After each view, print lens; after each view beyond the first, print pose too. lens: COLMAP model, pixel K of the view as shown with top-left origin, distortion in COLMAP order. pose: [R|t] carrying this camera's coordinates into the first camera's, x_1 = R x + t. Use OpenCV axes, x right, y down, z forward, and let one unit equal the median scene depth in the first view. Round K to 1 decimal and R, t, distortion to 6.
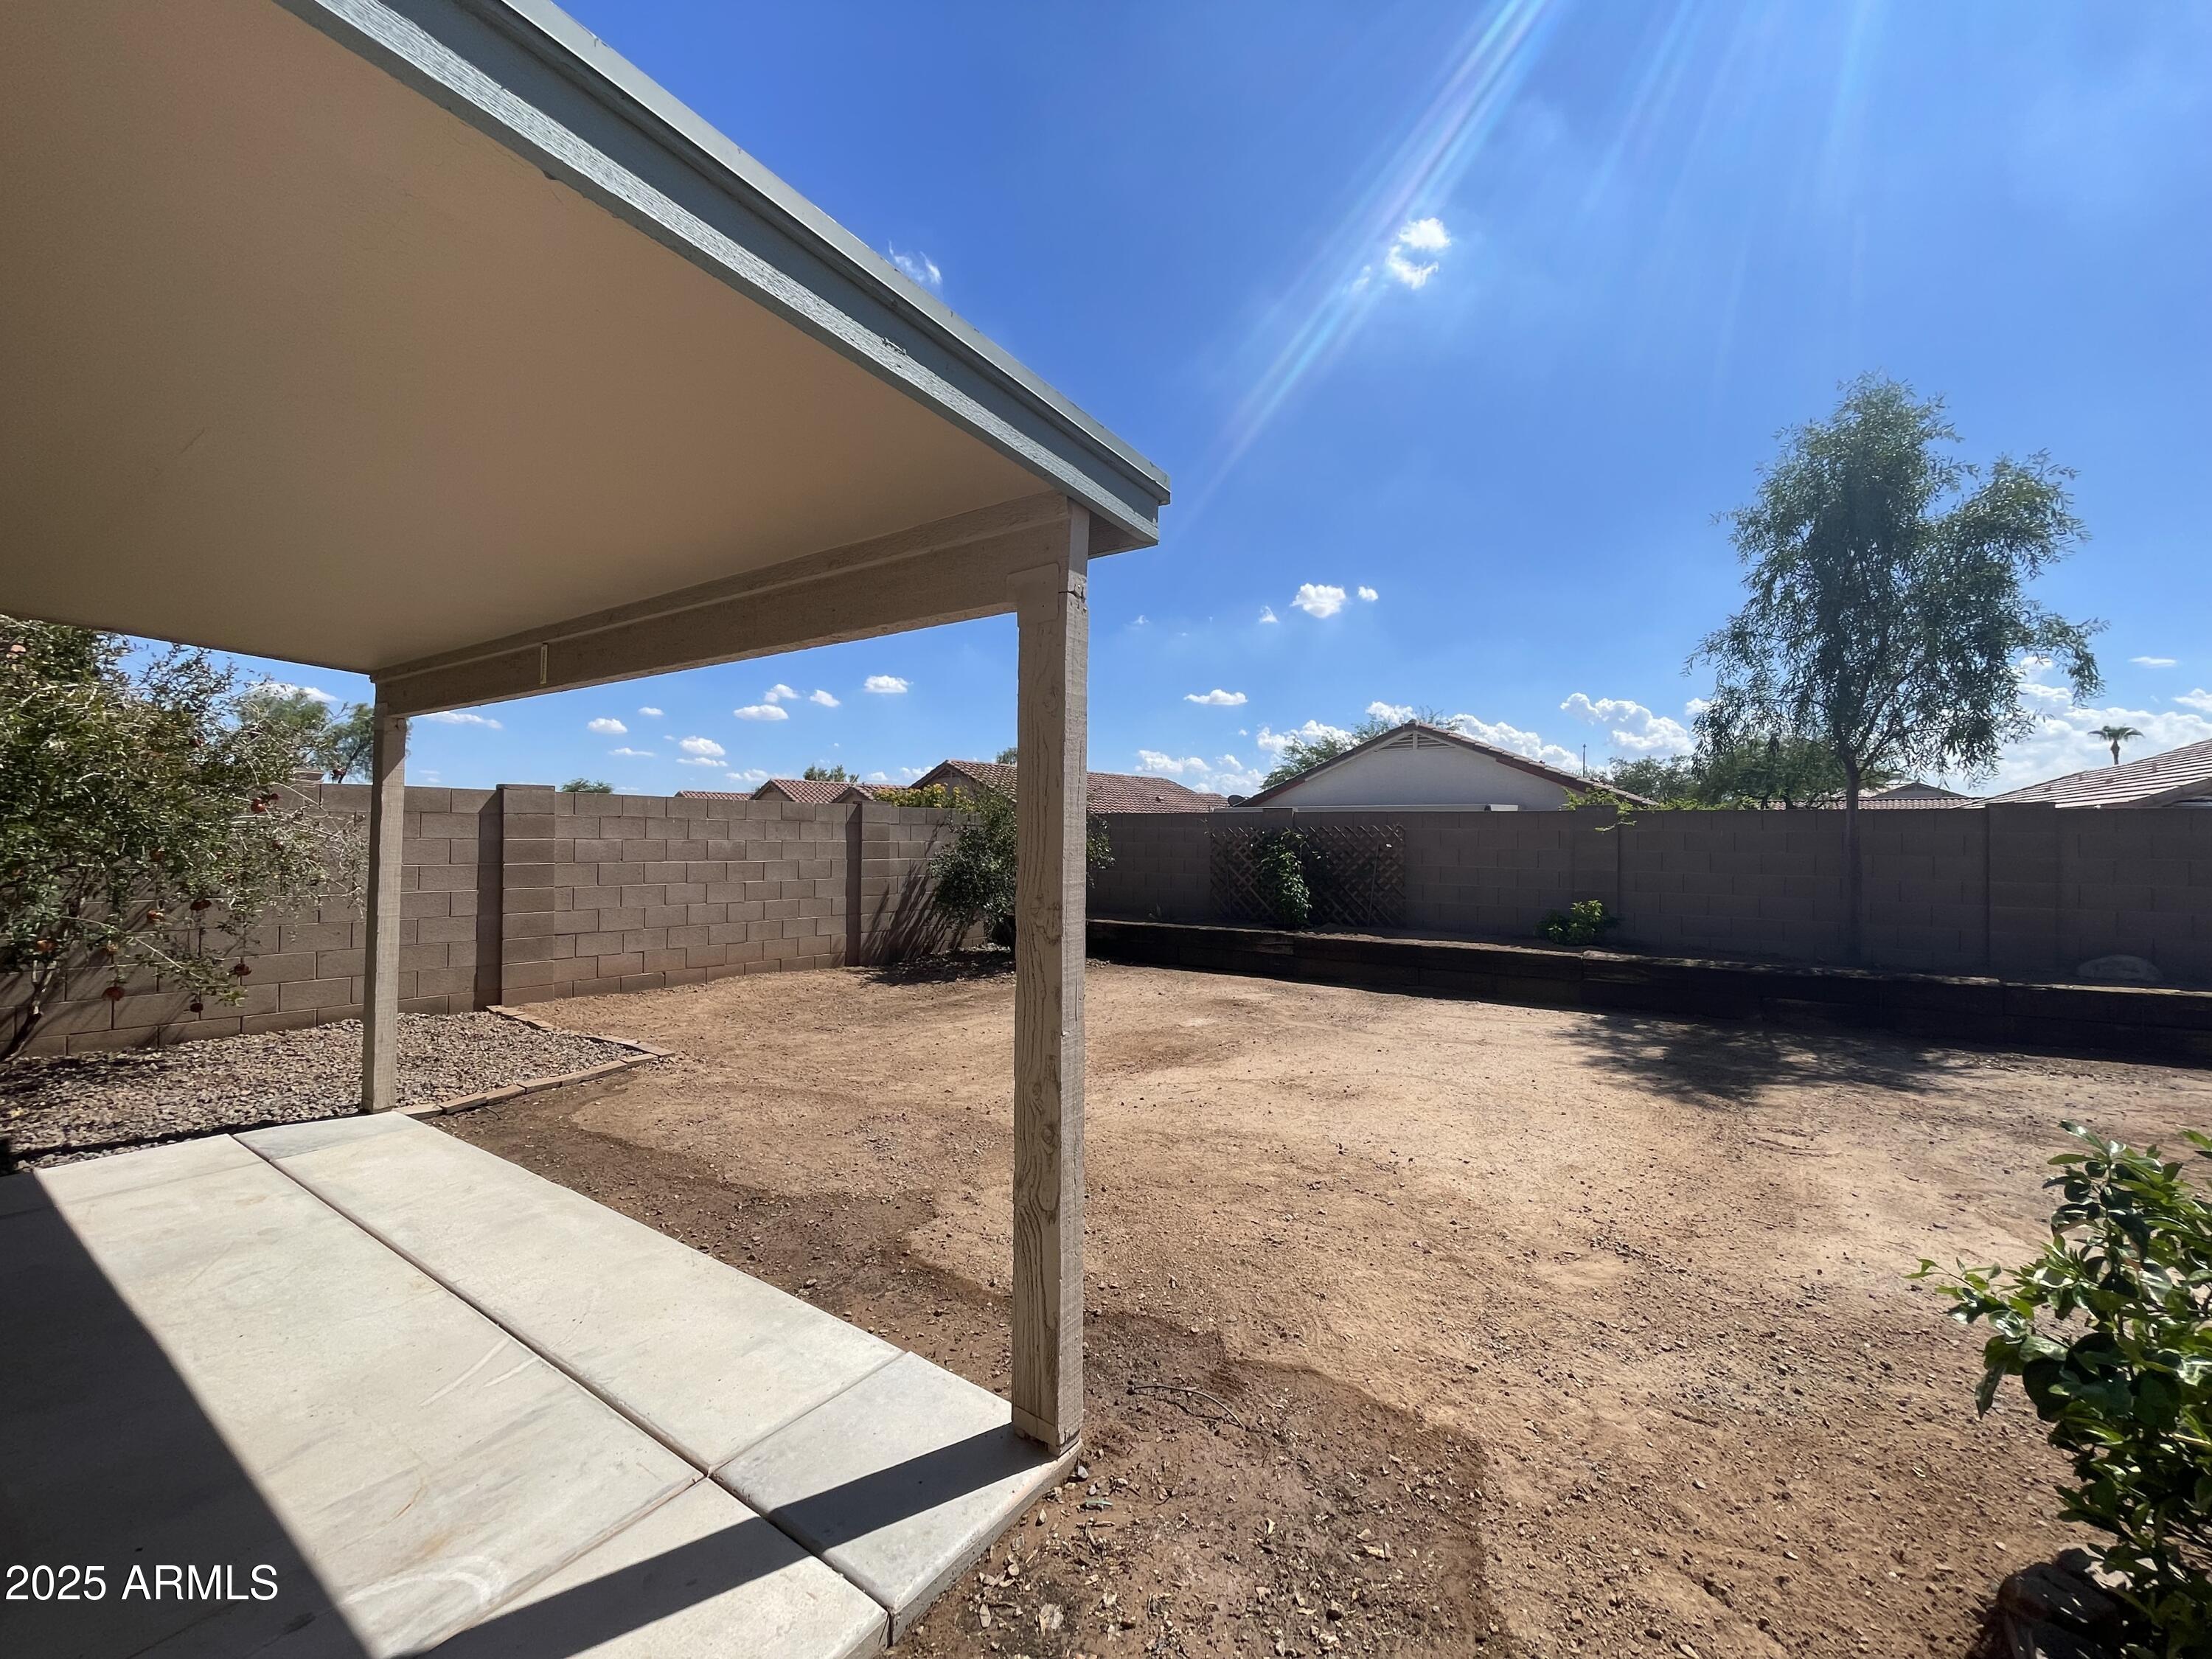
lens RADIAL K [[889.9, 0, 1104.7], [0, 889.9, 832.4], [0, 0, 1]] dist [-0.002836, 0.000345]
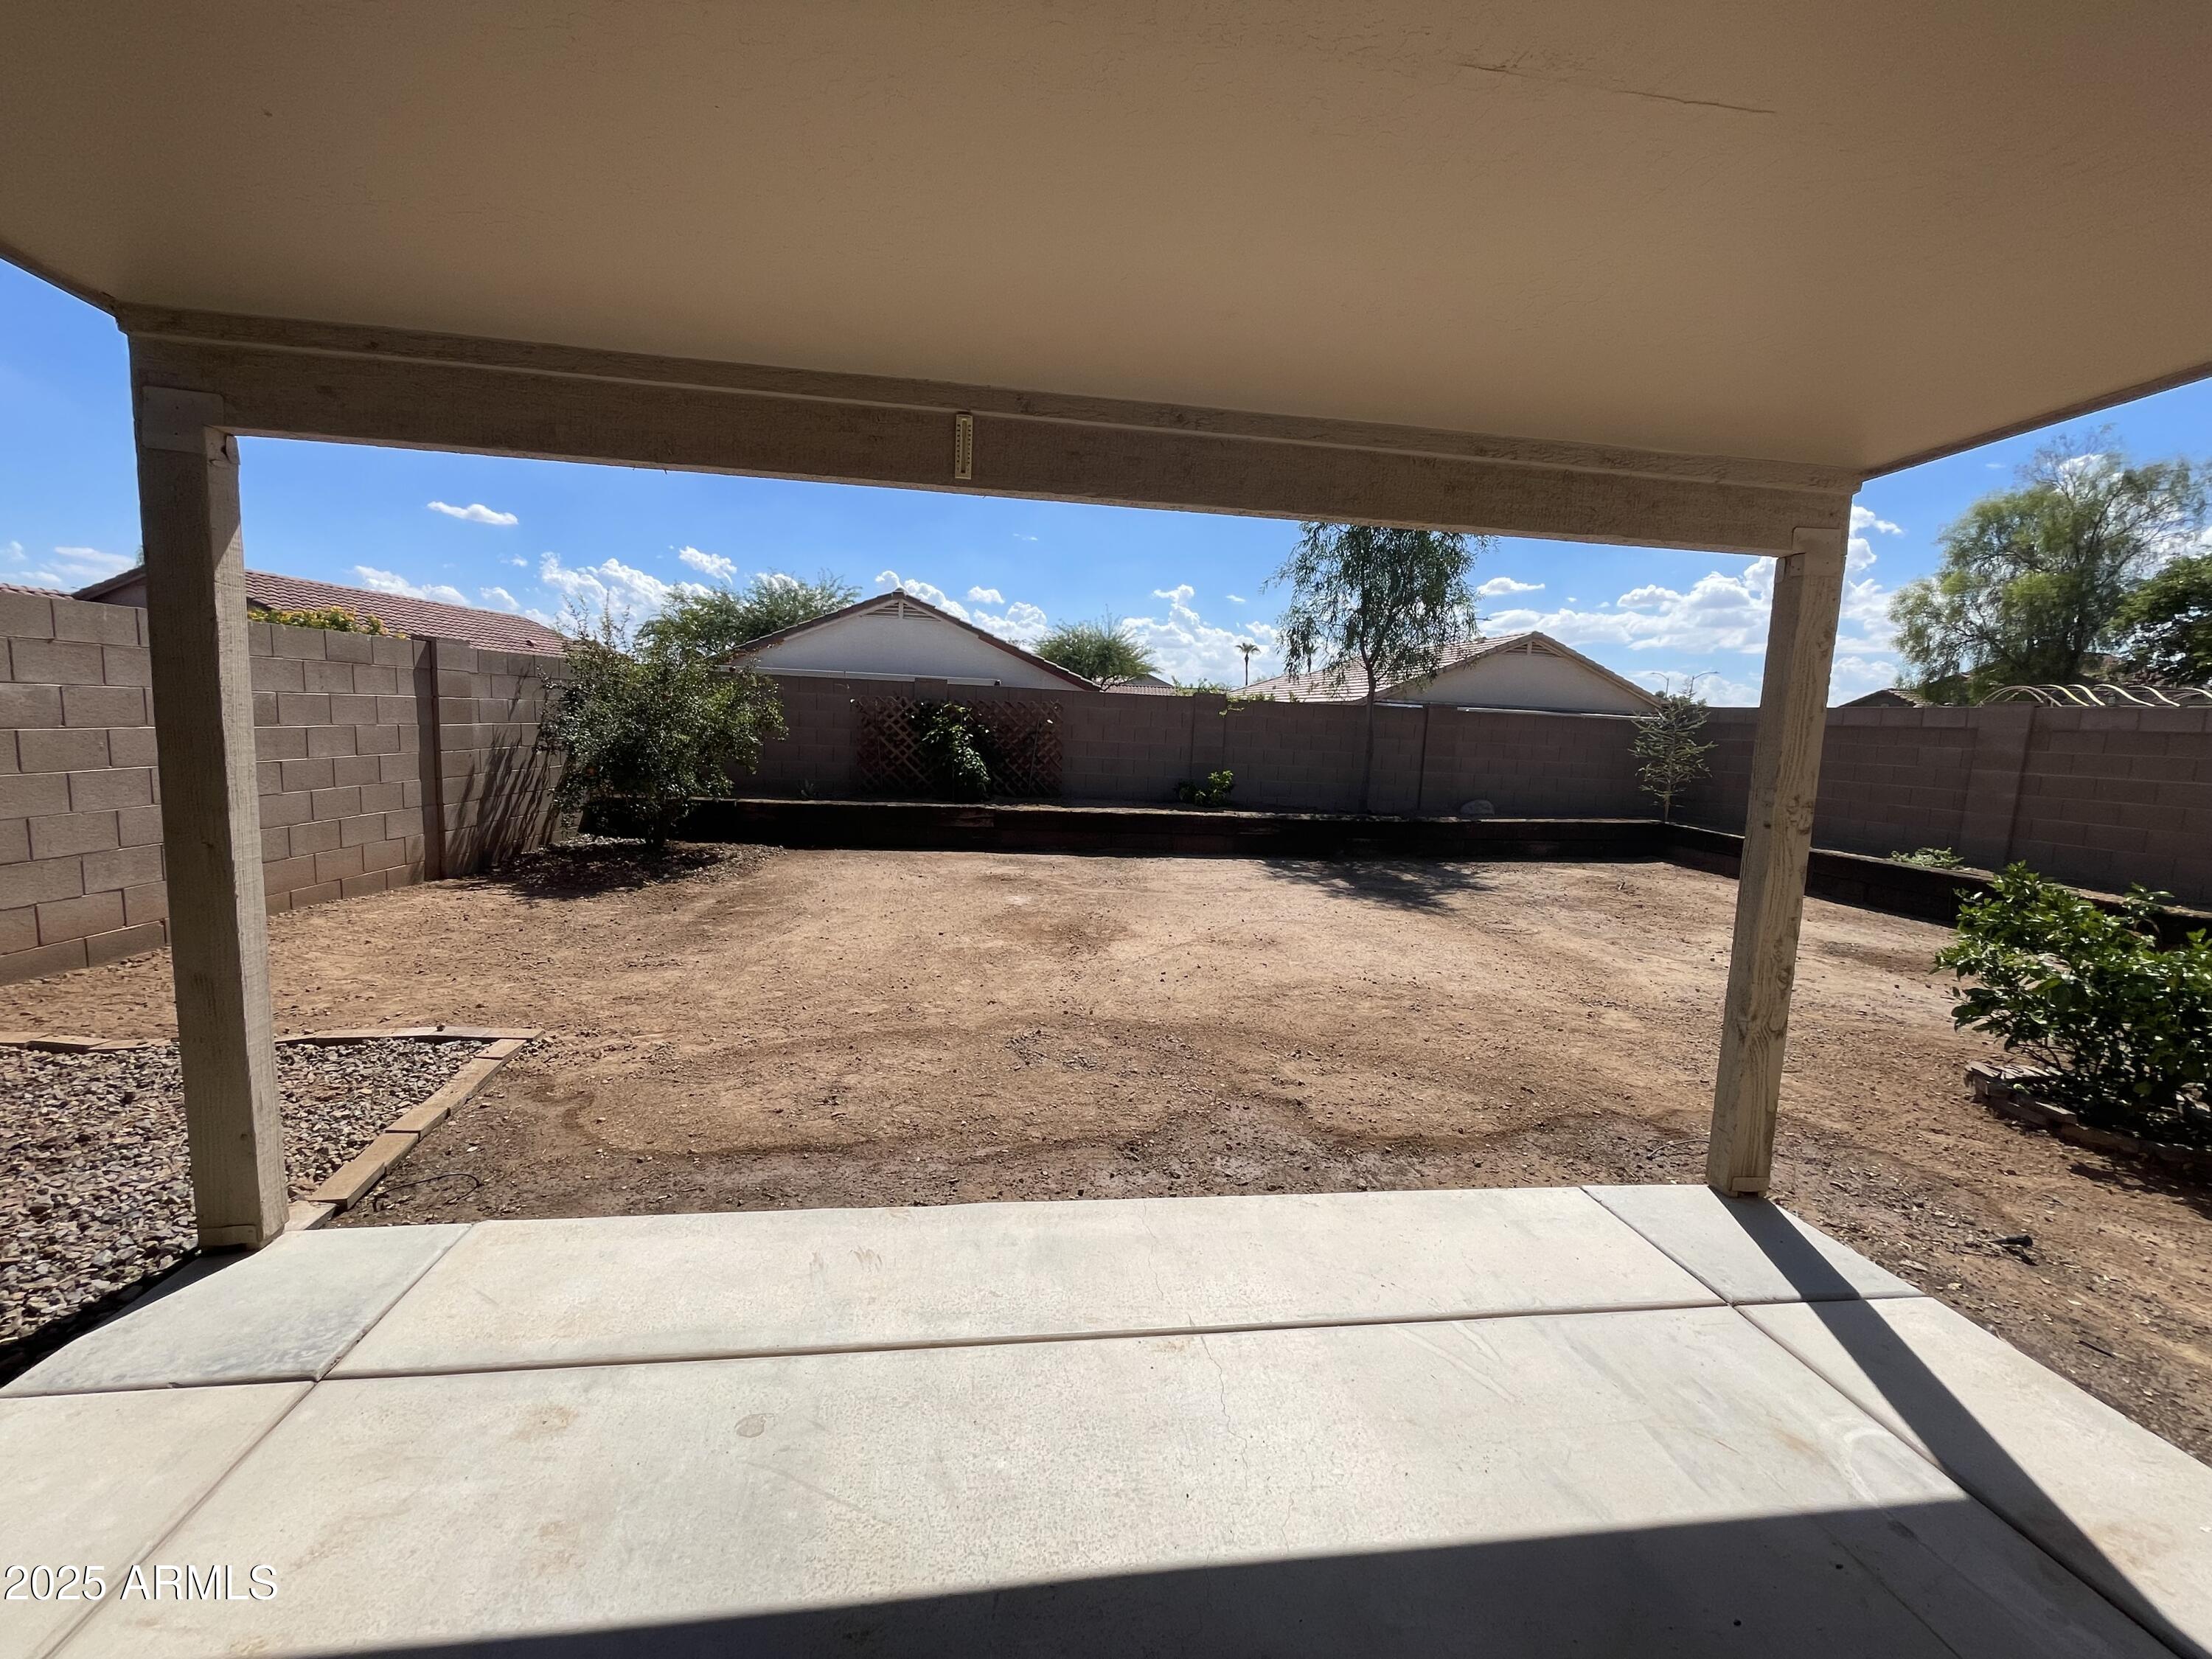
lens RADIAL K [[889.9, 0, 1103.4], [0, 889.9, 829.5], [0, 0, 1]] dist [-0.002836, 0.000345]
pose [[0.744145, -0.059115, 0.665398, -0.422563], [-0.041633, 0.990036, 0.134516, -0.003312], [-0.666720, -0.127802, 0.734269, 0.182336]]
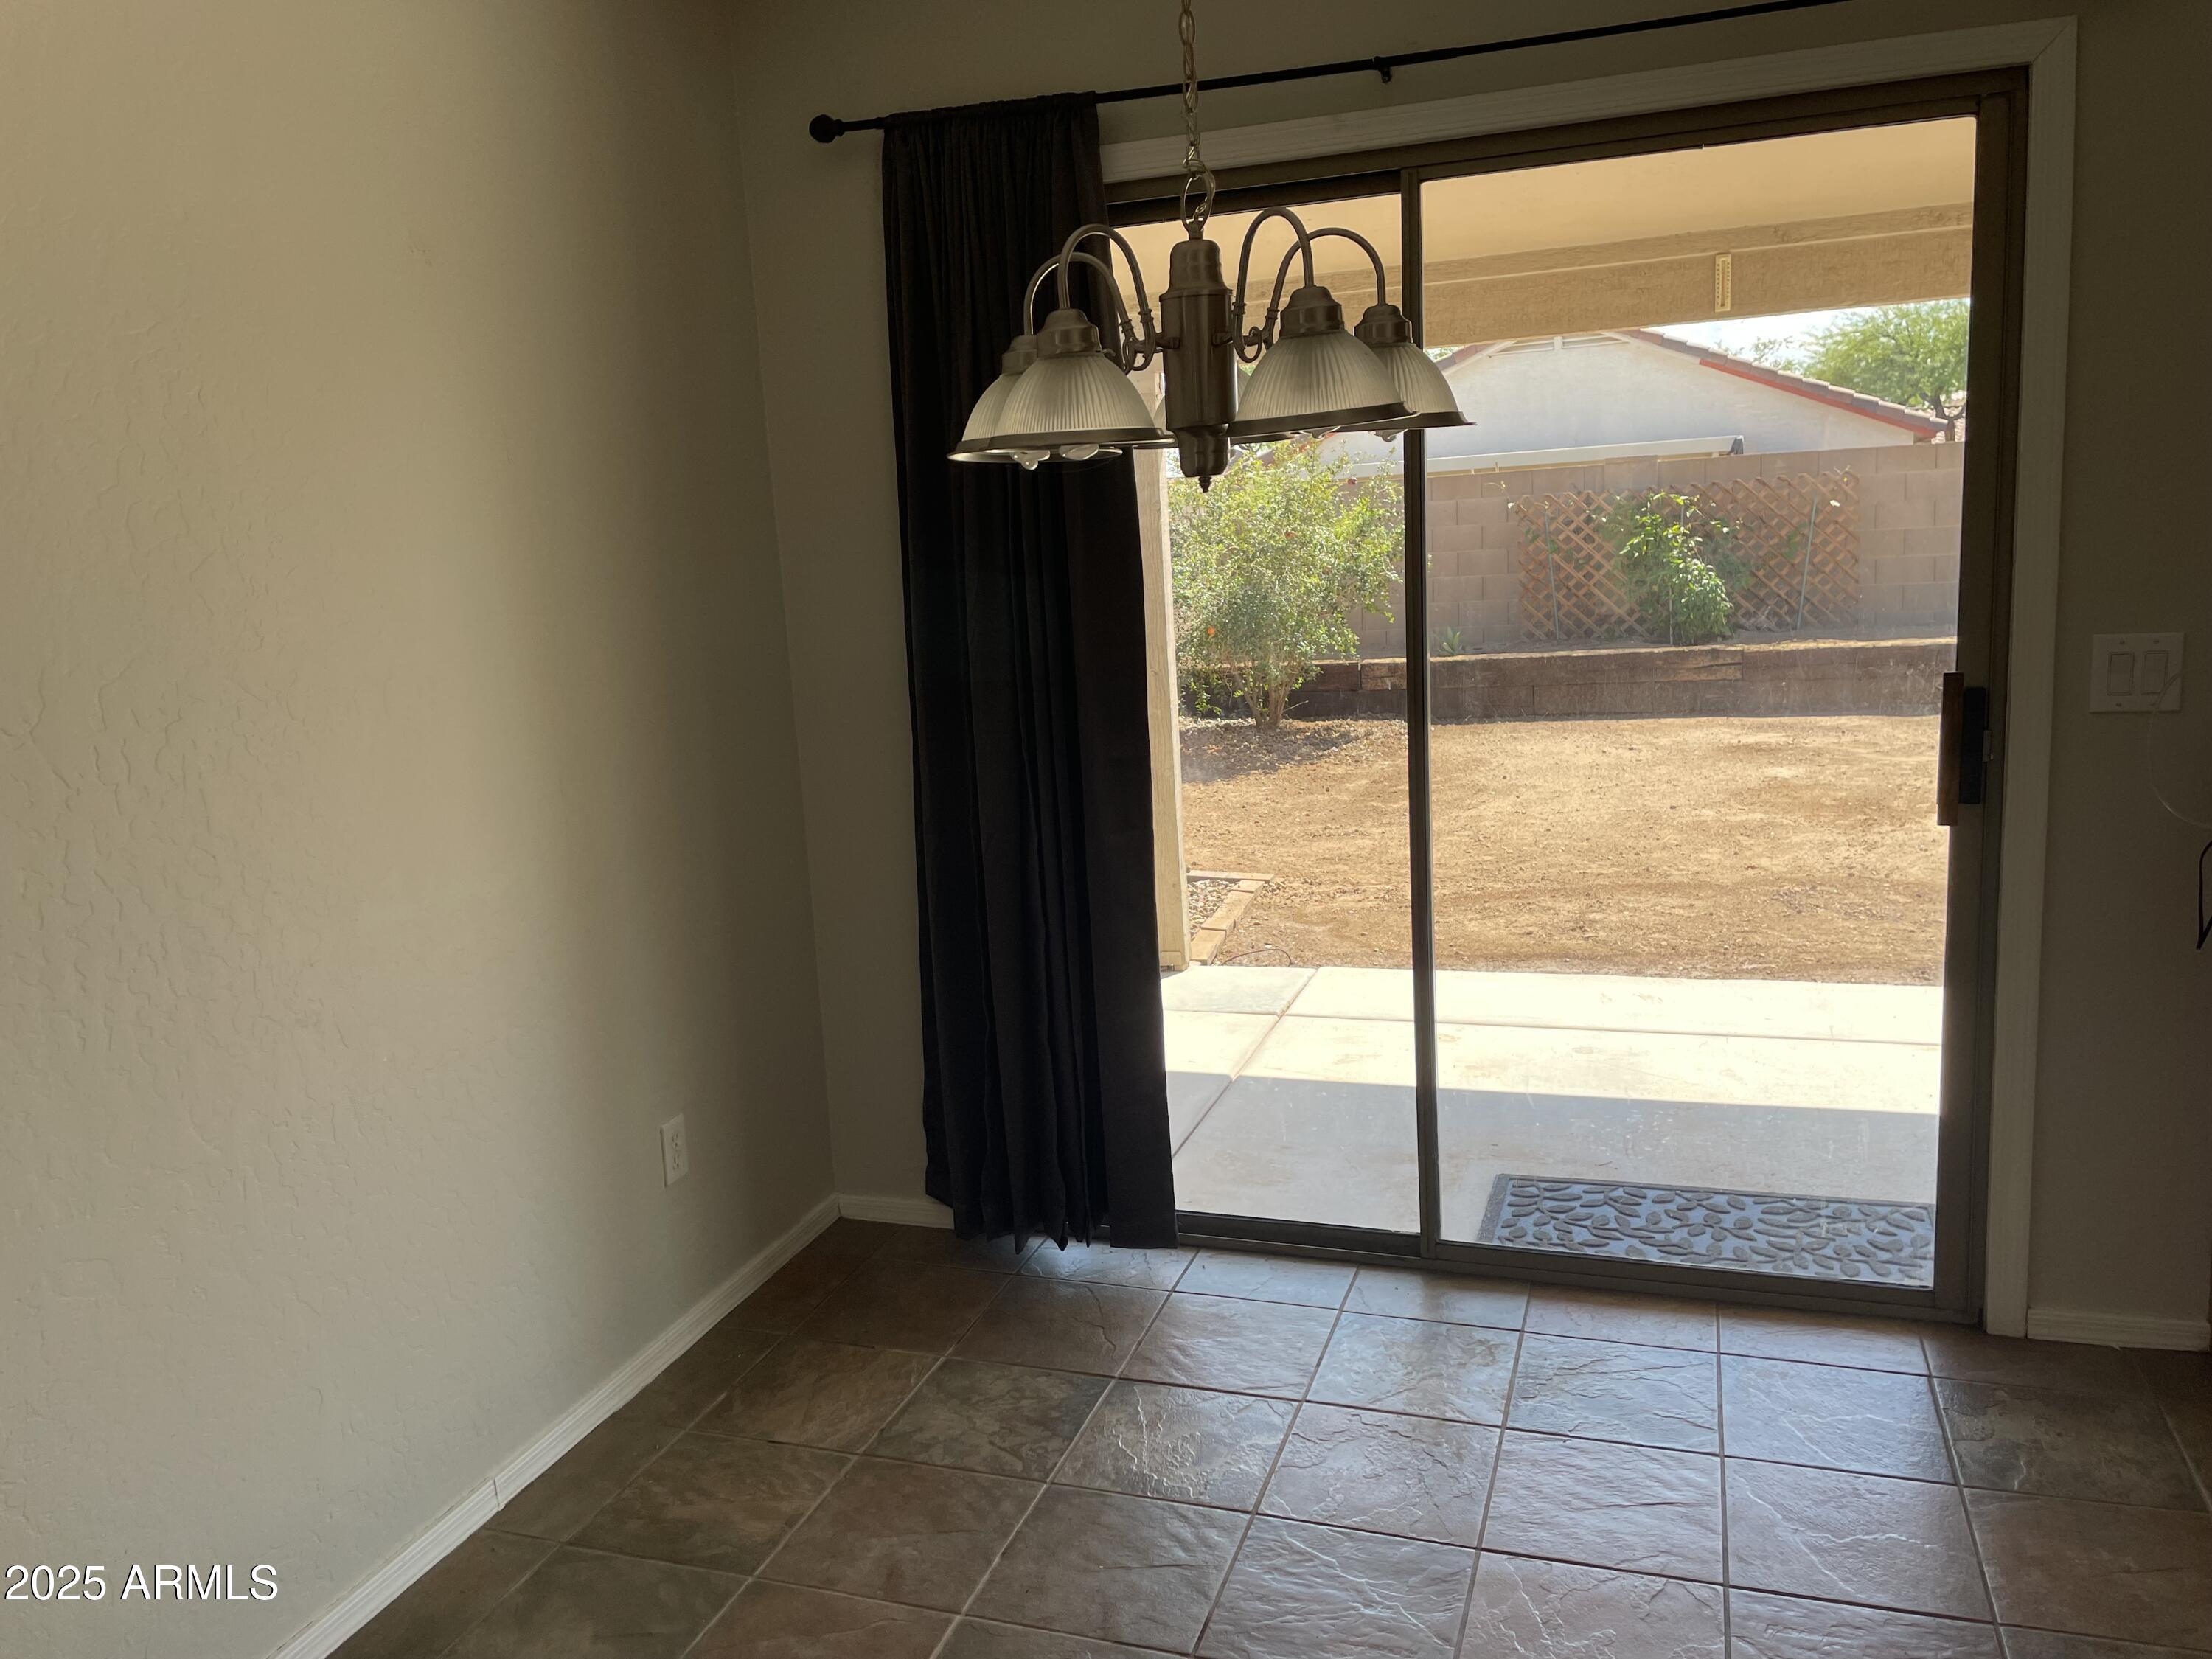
lens RADIAL K [[1671.0, 0, 1099.1], [0, 1671.0, 827.0], [0, 0, 1]] dist [0.047467, -0.006168]
pose [[0.964132, -0.110528, 0.241315, -0.633058], [0.066862, 0.980989, 0.182183, -0.016165], [-0.256864, -0.159514, 0.953193, -0.101862]]
